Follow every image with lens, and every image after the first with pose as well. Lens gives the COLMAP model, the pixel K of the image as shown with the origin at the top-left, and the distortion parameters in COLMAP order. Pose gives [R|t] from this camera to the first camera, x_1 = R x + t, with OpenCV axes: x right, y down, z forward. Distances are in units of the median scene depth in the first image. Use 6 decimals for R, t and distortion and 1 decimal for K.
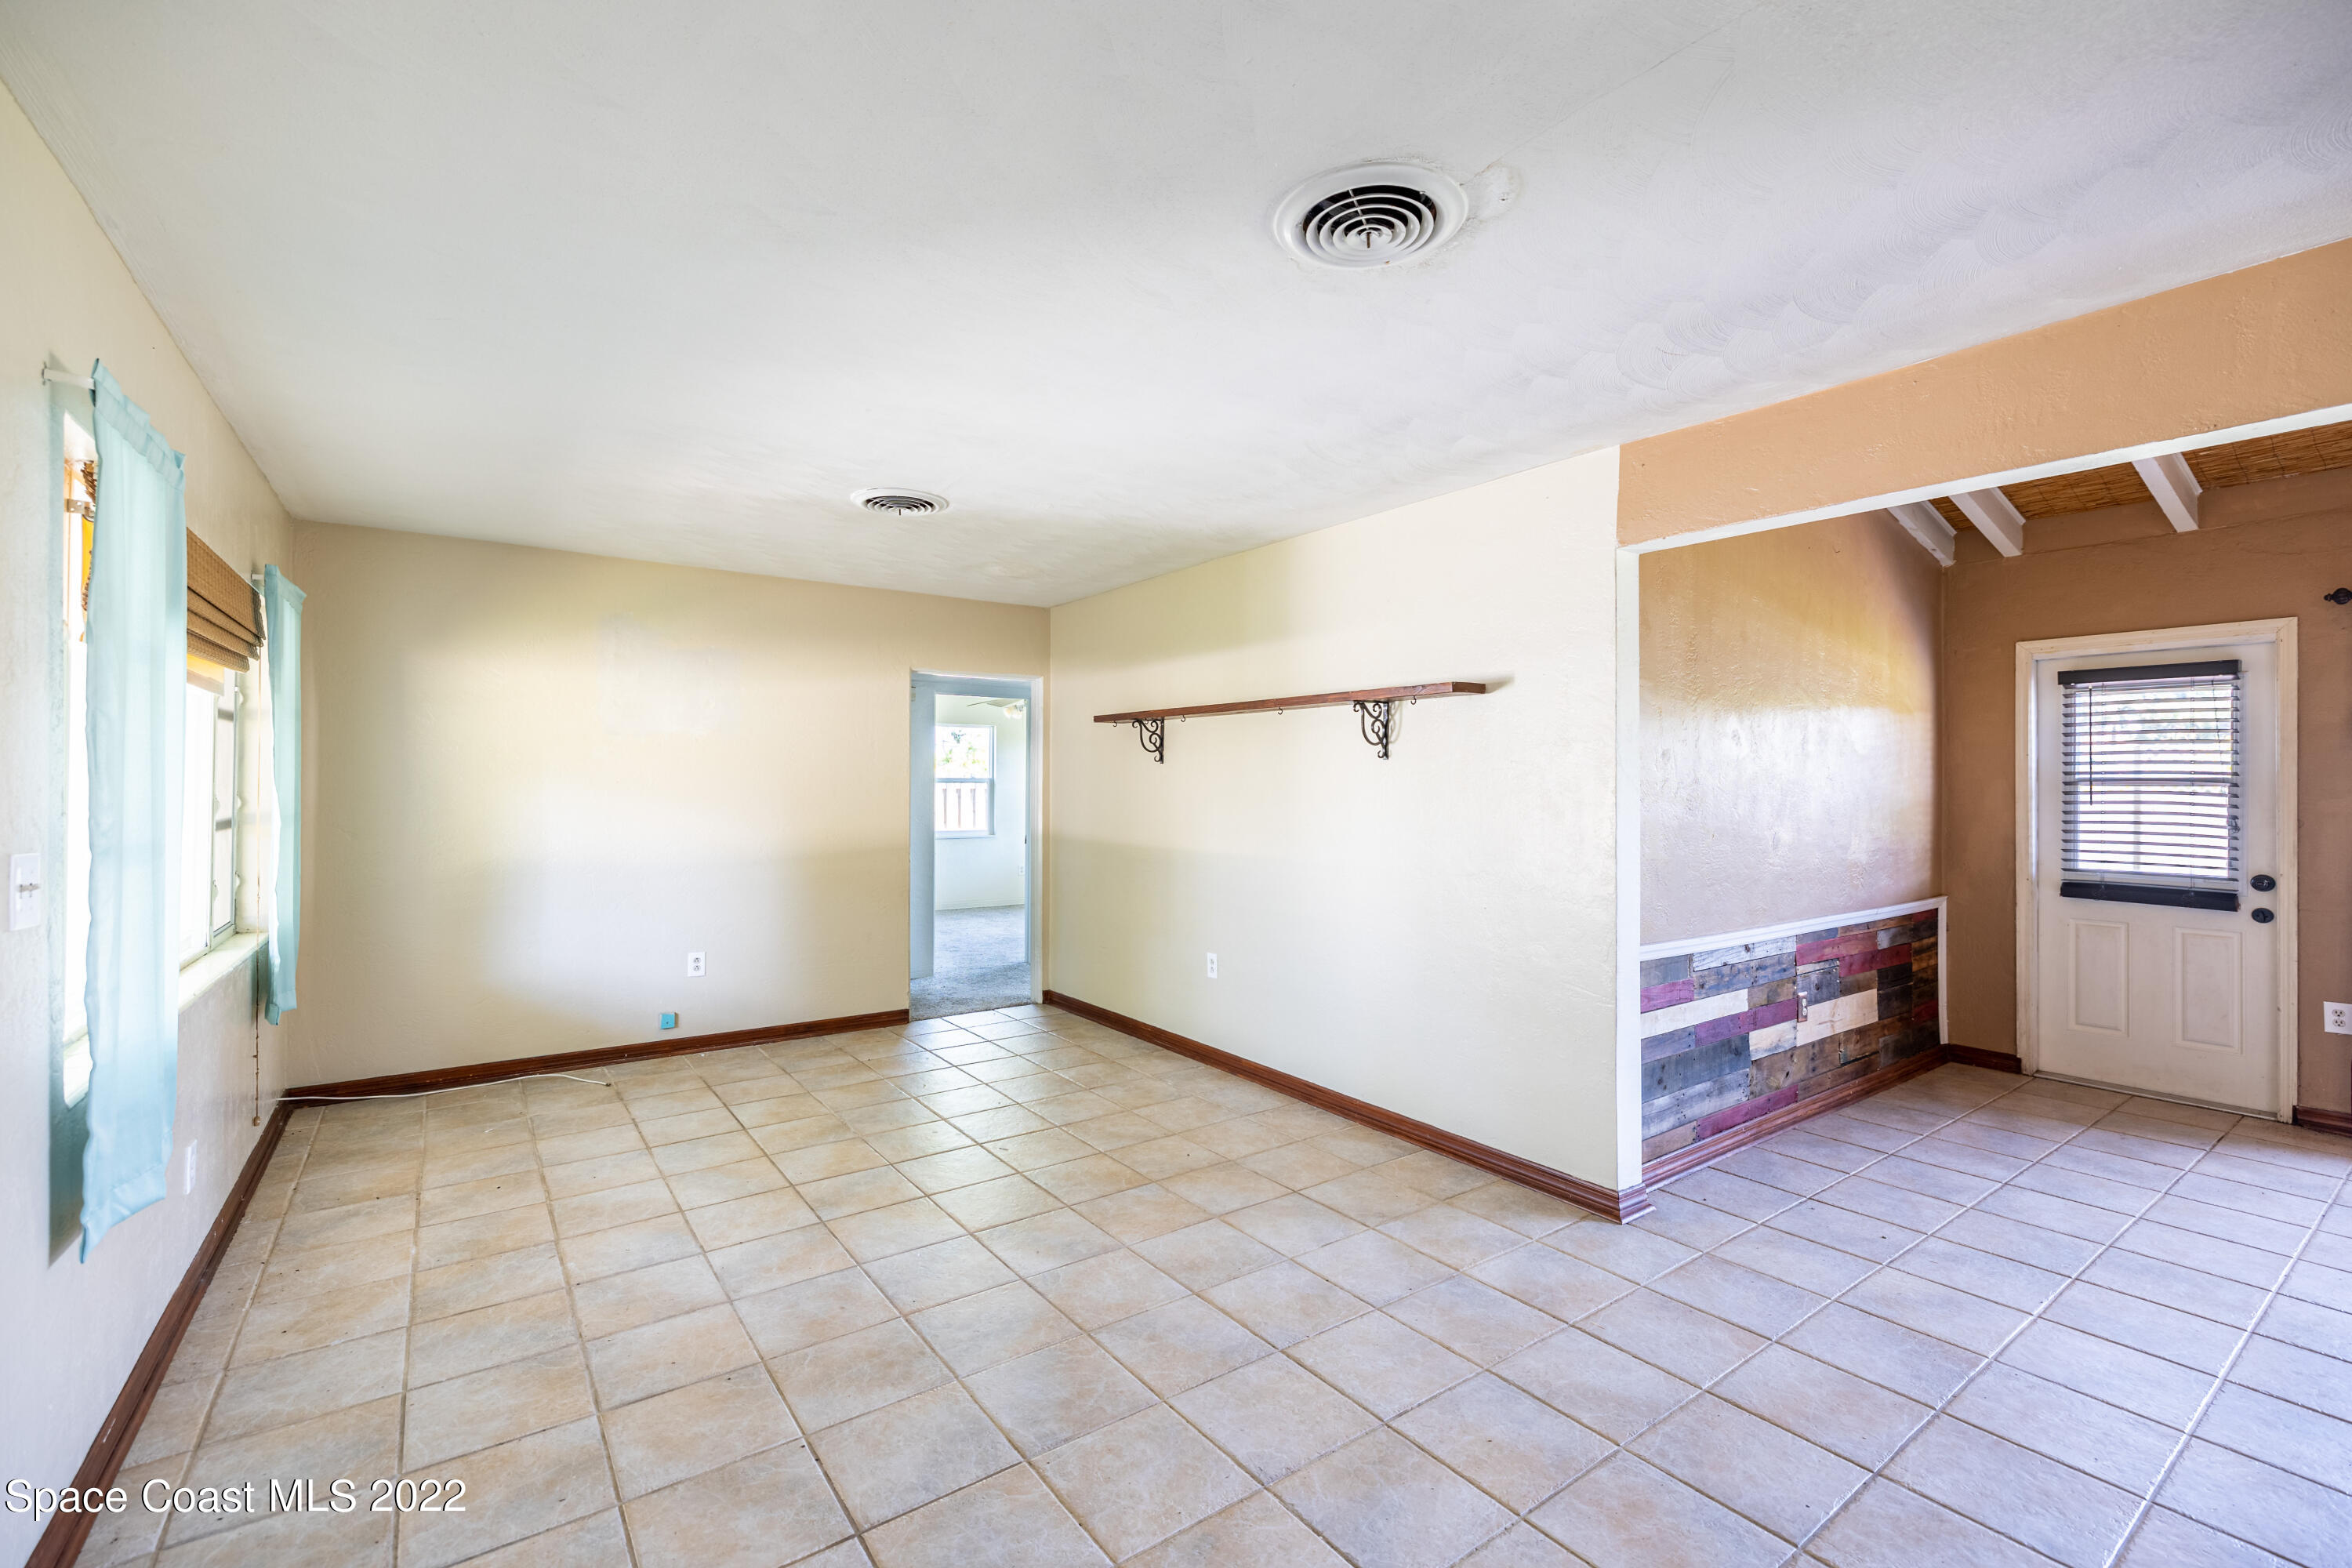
lens RADIAL K [[1009.6, 0, 1185.8], [0, 1009.6, 784.2], [0, 0, 1]] dist [-0.000319, 0.001165]
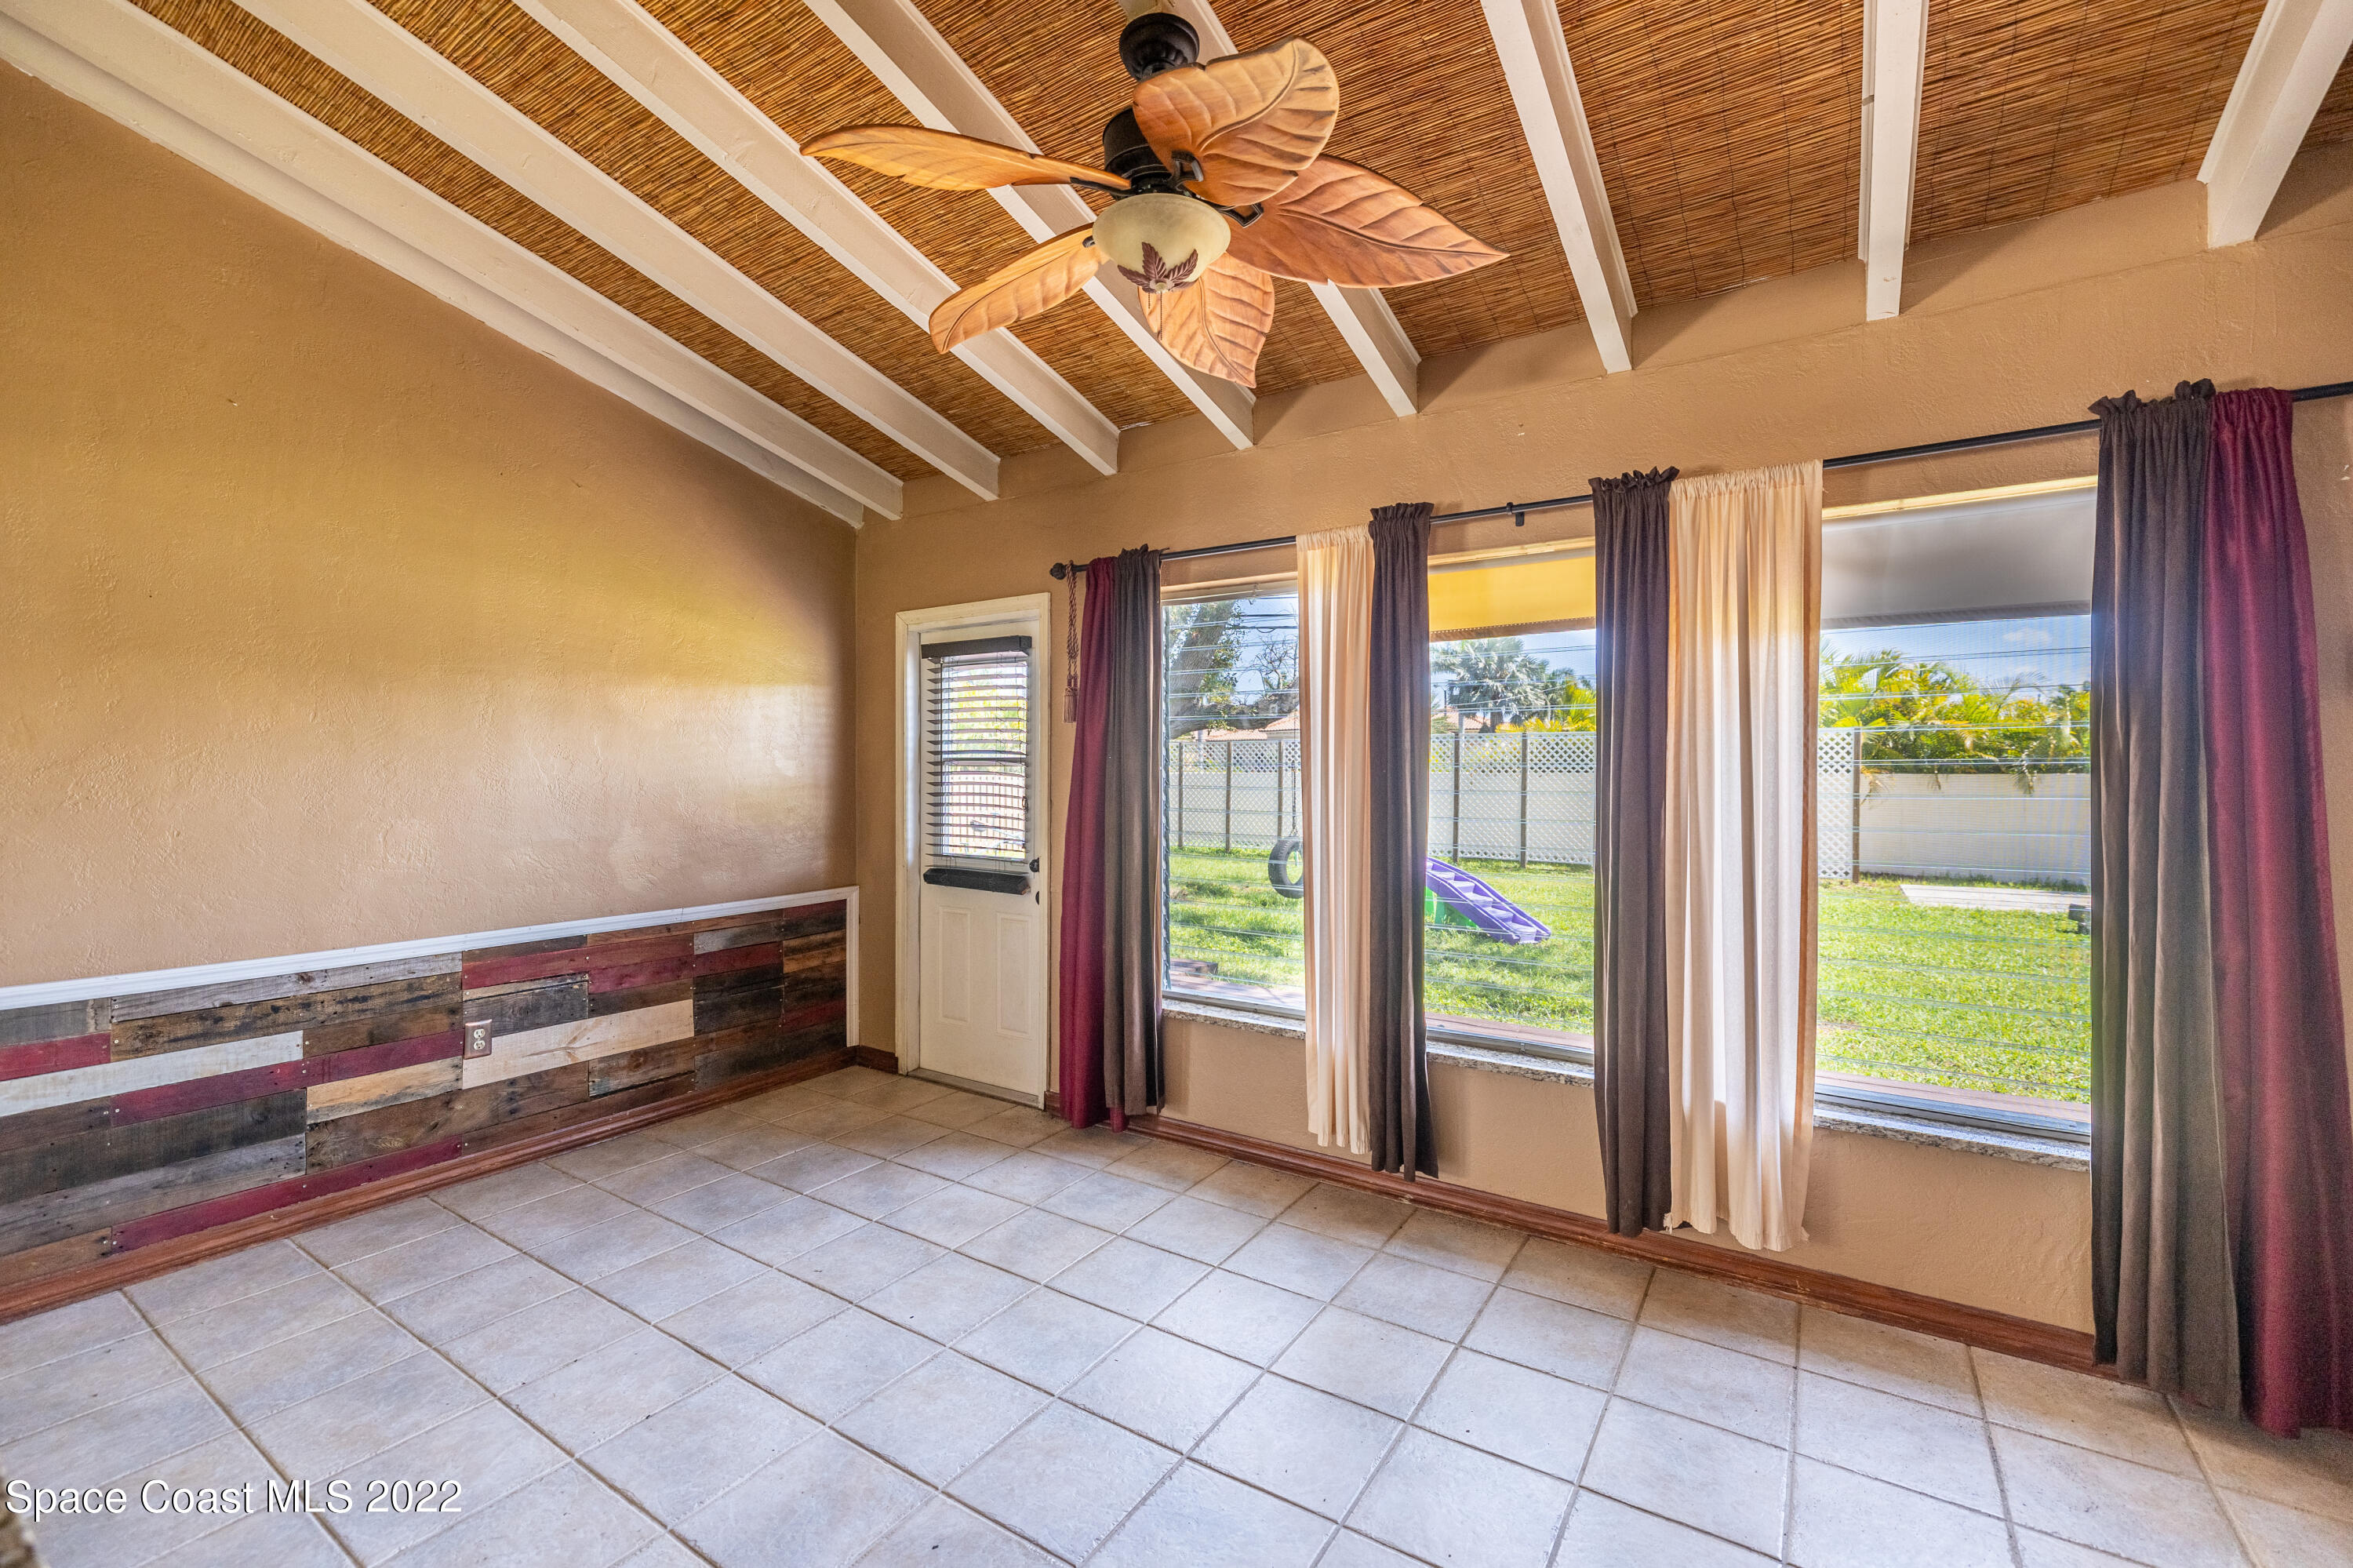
lens RADIAL K [[1010.1, 0, 1176.2], [0, 1010.1, 775.8], [0, 0, 1]] dist [-0.000319, 0.001165]
pose [[0.935656, -0.005089, 0.352877, 0.845246], [0.001208, 0.999936, 0.011218, 0.000223], [-0.352912, -0.010070, 0.935602, 0.041231]]
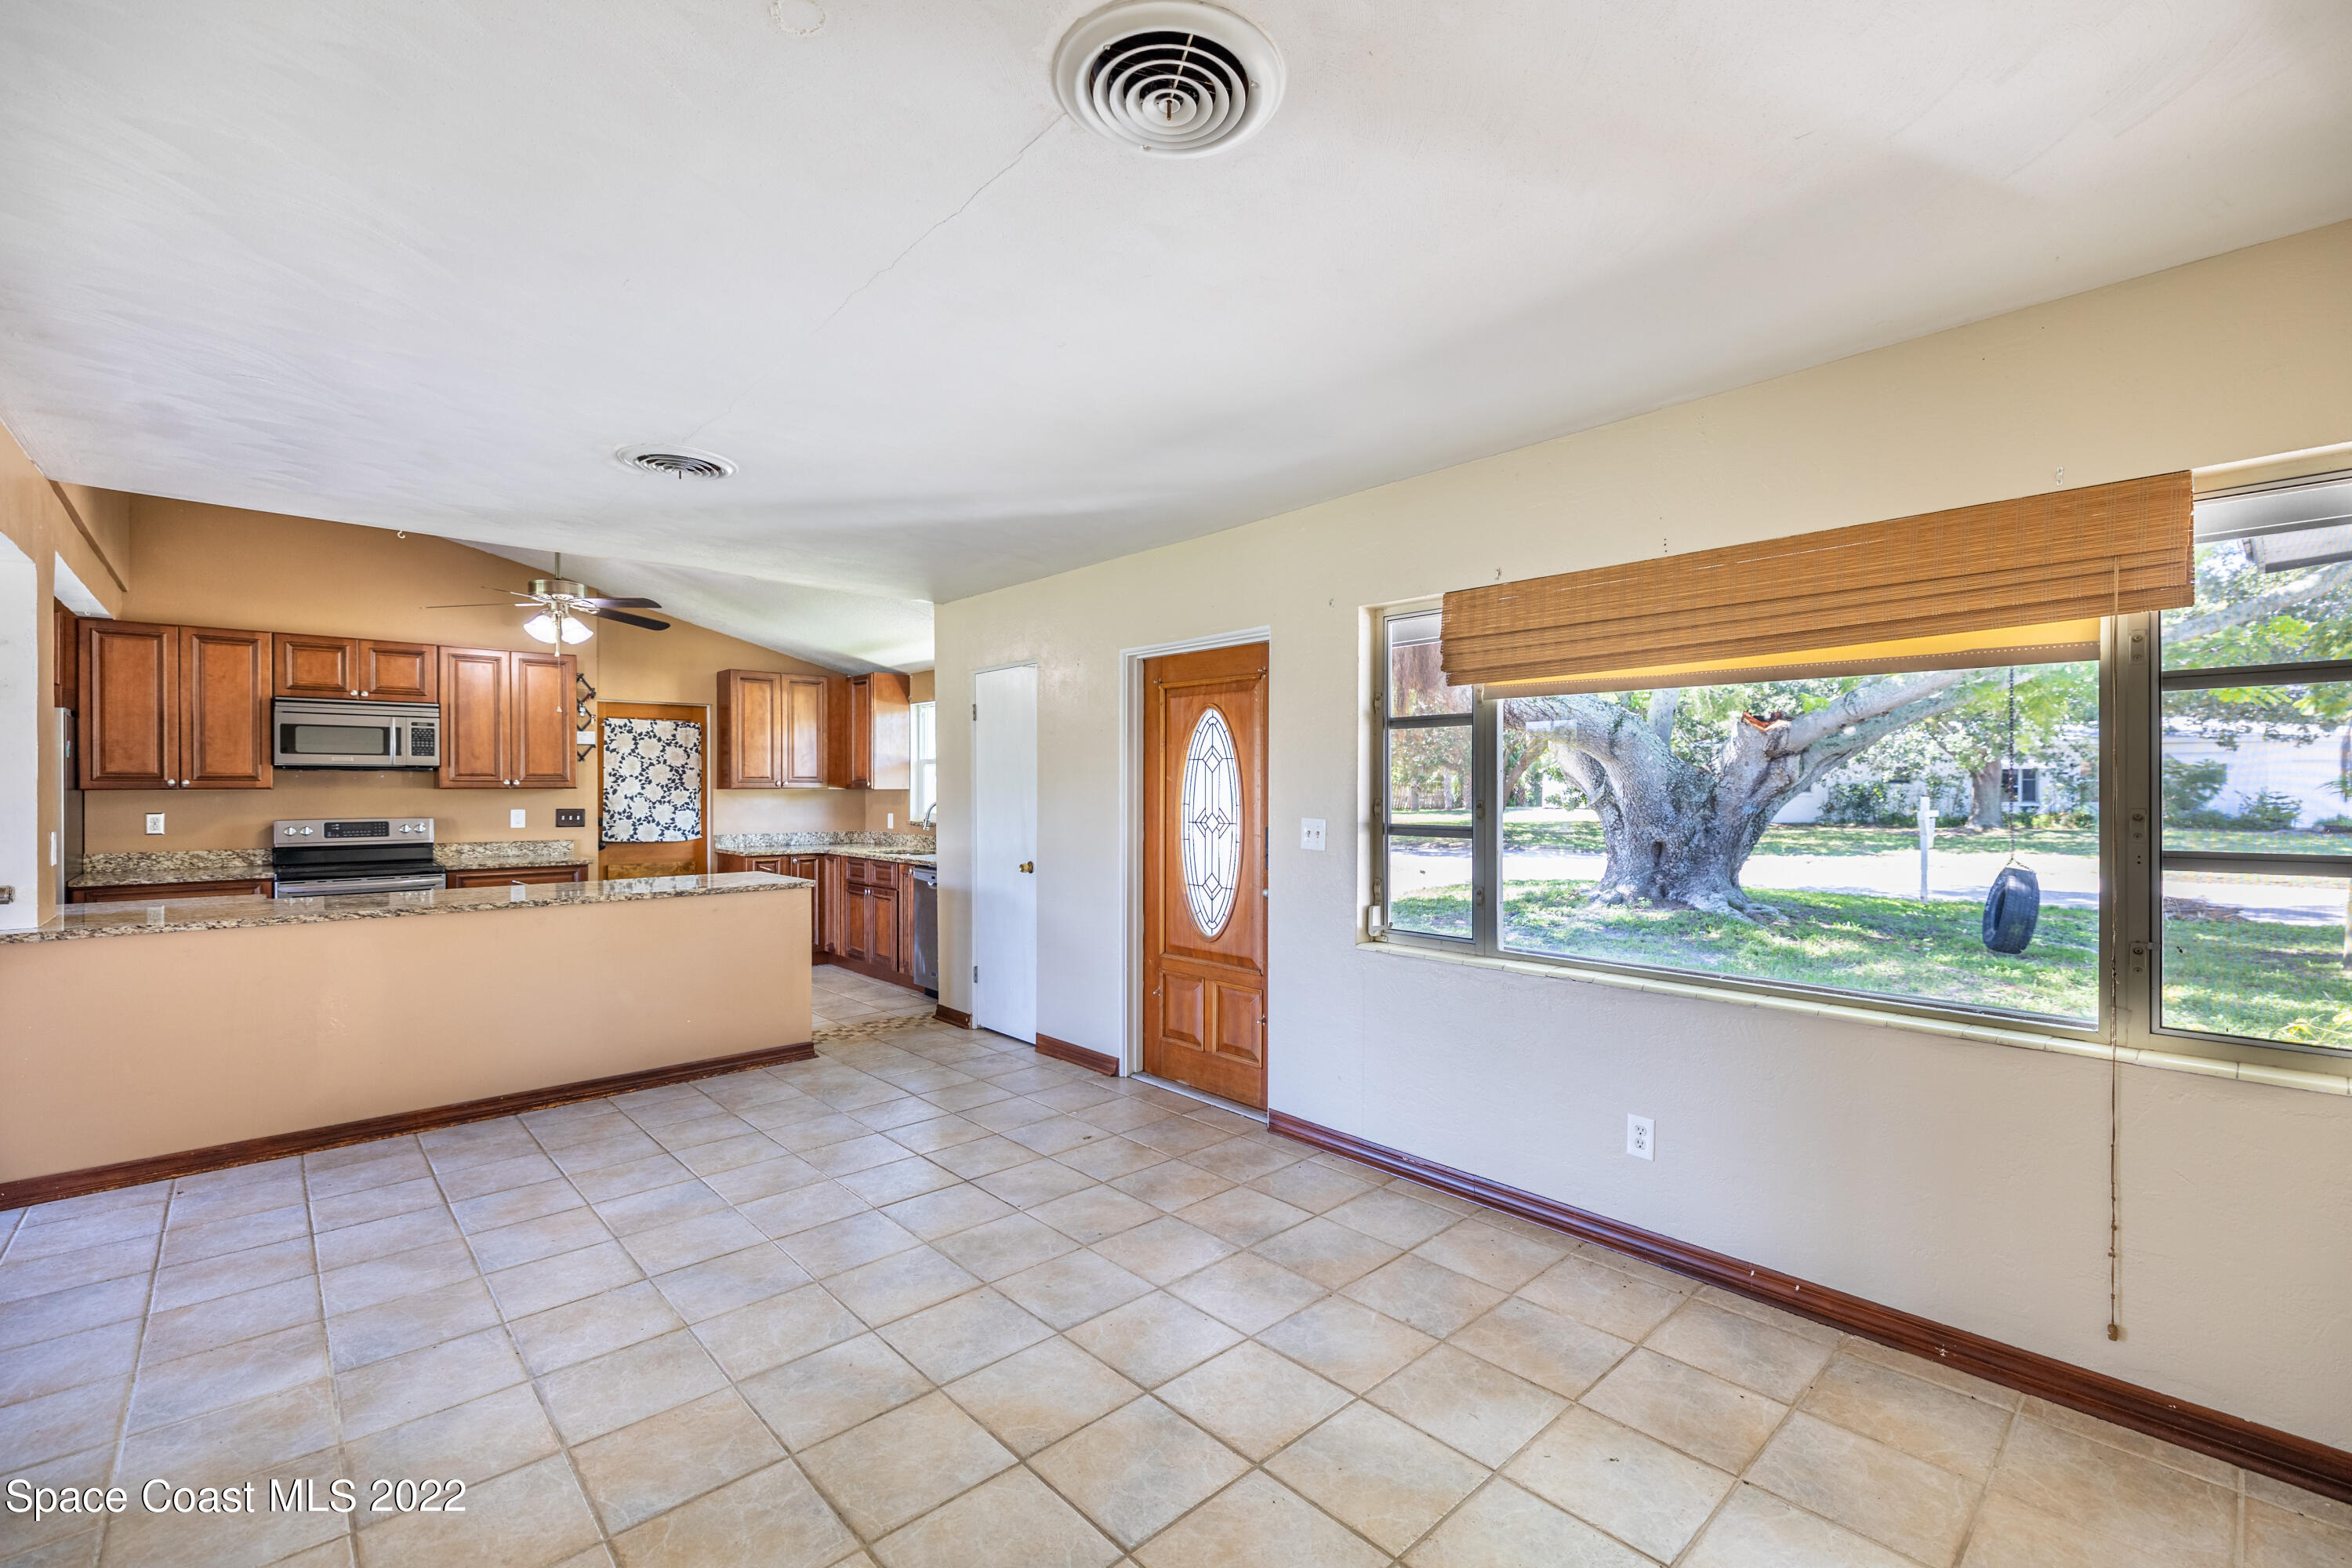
lens RADIAL K [[1009.6, 0, 1188.3], [0, 1009.6, 776.3], [0, 0, 1]] dist [-0.000319, 0.001165]
pose [[-0.993047, -0.005103, -0.117612, -0.227560], [-0.003991, 0.999945, -0.009687, -0.005502], [0.117655, -0.009151, -0.993012, 1.317611]]
